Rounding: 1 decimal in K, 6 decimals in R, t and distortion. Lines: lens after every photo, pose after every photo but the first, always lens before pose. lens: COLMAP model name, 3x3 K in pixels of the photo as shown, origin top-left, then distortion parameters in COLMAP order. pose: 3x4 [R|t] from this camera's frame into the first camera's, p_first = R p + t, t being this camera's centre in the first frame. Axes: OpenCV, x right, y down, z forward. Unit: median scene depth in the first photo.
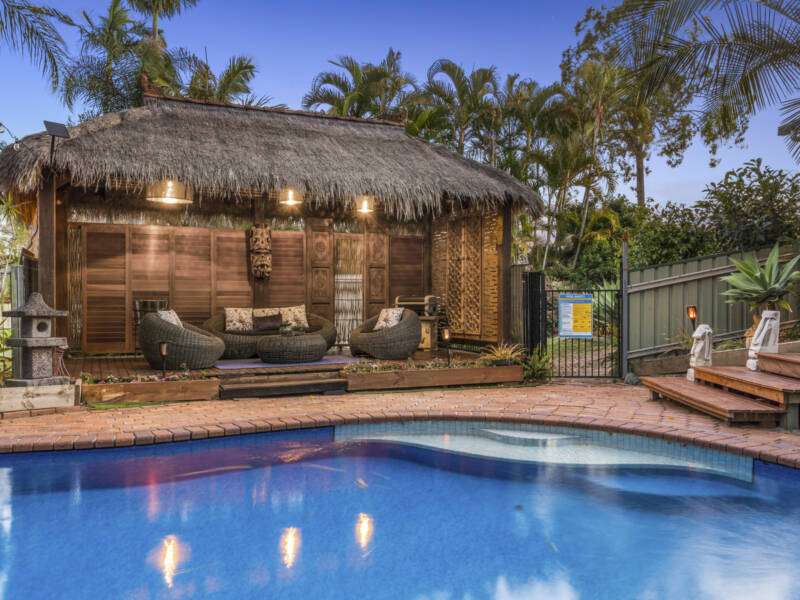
lens RADIAL K [[676.4, 0, 400.0], [0, 676.4, 300.0], [0, 0, 1]] dist [0.000493, 0.001506]
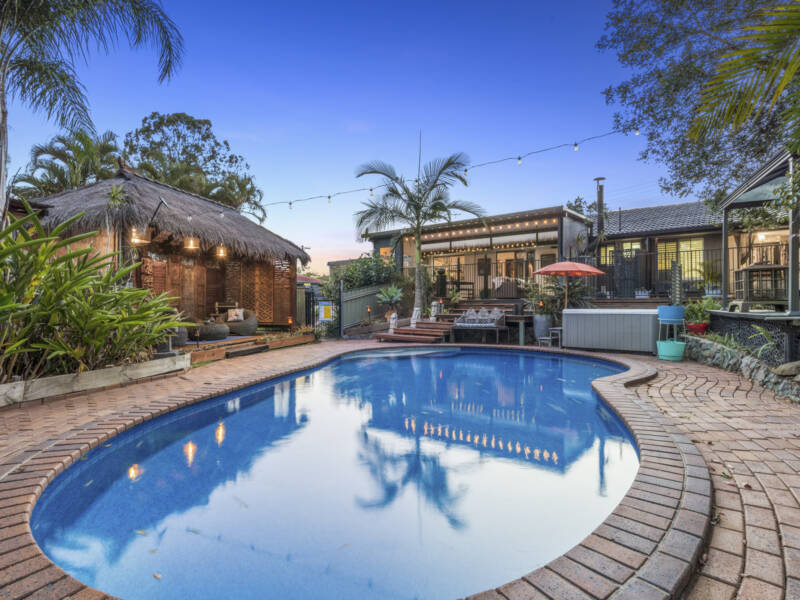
lens RADIAL K [[424.9, 0, 399.5], [0, 424.9, 303.5], [0, 0, 1]] dist [0.000738, 0.000046]
pose [[0.630359, -0.000950, 0.776303, -0.675215], [0.005547, 0.999979, -0.003280, 0.003194], [-0.776284, 0.006374, 0.630351, -0.077448]]
